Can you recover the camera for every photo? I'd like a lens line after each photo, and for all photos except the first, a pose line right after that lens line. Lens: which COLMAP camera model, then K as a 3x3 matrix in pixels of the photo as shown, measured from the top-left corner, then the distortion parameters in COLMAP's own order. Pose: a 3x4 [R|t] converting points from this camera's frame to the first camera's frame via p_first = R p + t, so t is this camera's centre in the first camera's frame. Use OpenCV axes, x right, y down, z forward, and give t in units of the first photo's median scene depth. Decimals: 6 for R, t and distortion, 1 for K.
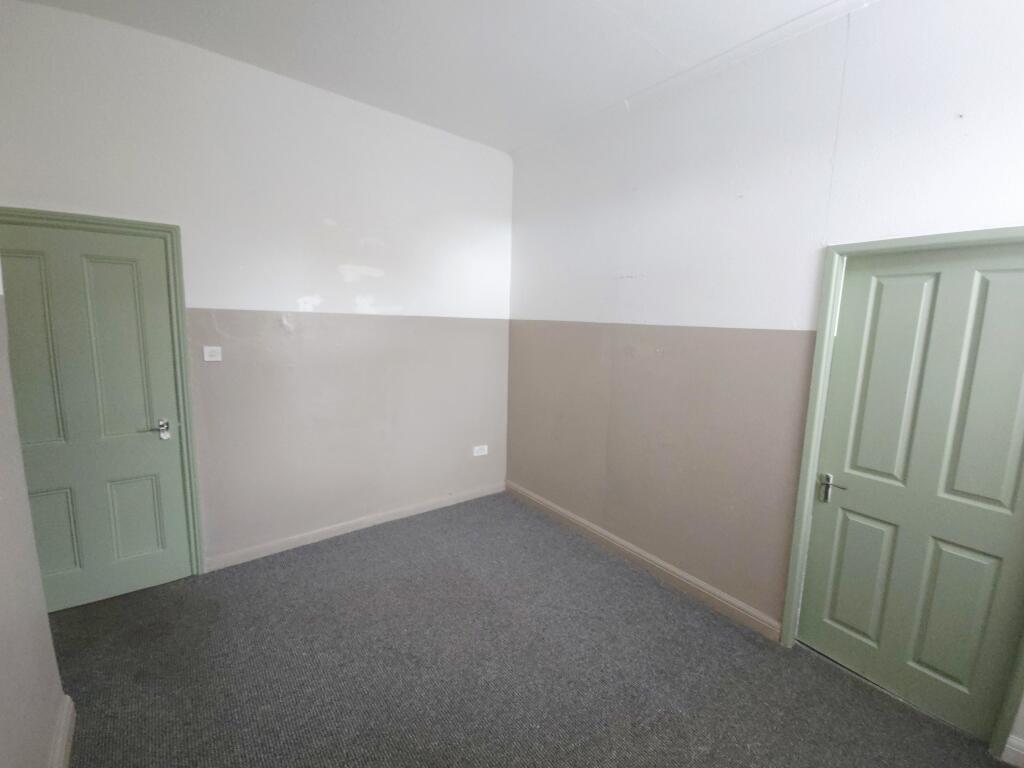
lens RADIAL K [[421.6, 0, 507.6], [0, 421.6, 381.3], [0, 0, 1]] dist [0.002021, -0.014200]
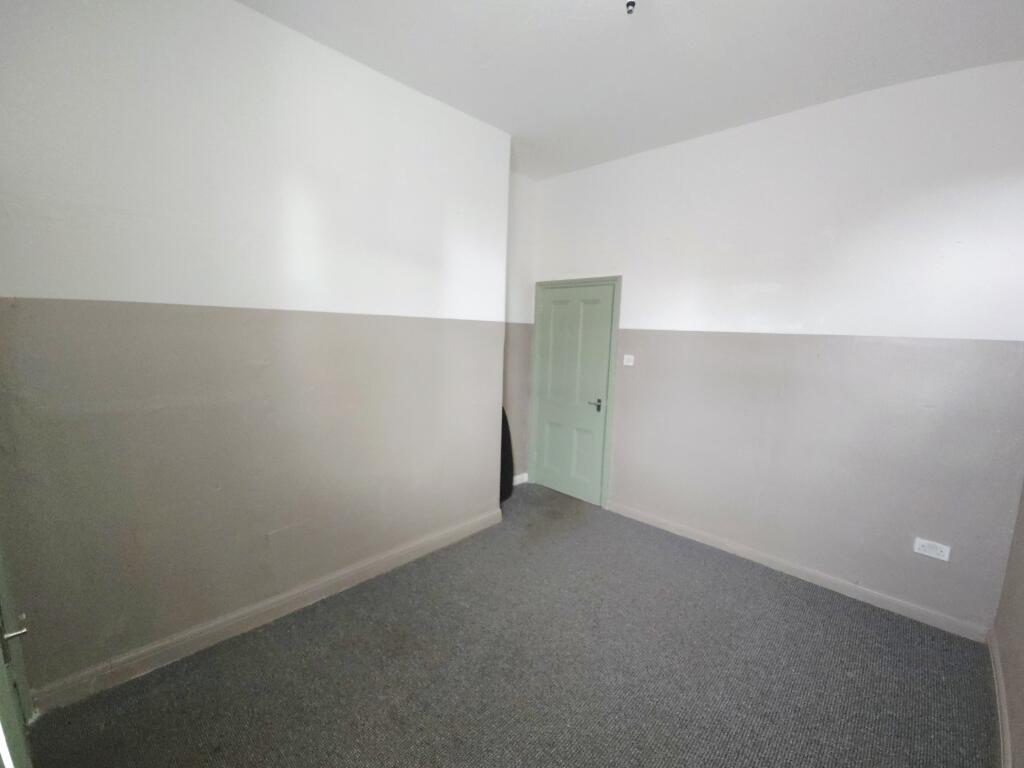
lens RADIAL K [[421.6, 0, 507.6], [0, 421.6, 381.3], [0, 0, 1]] dist [0.002021, -0.014200]
pose [[0.126639, 0.090821, -0.987782, 0.662189], [-0.166174, 0.983670, 0.069138, -0.025533], [0.977931, 0.155388, 0.139663, 0.403843]]
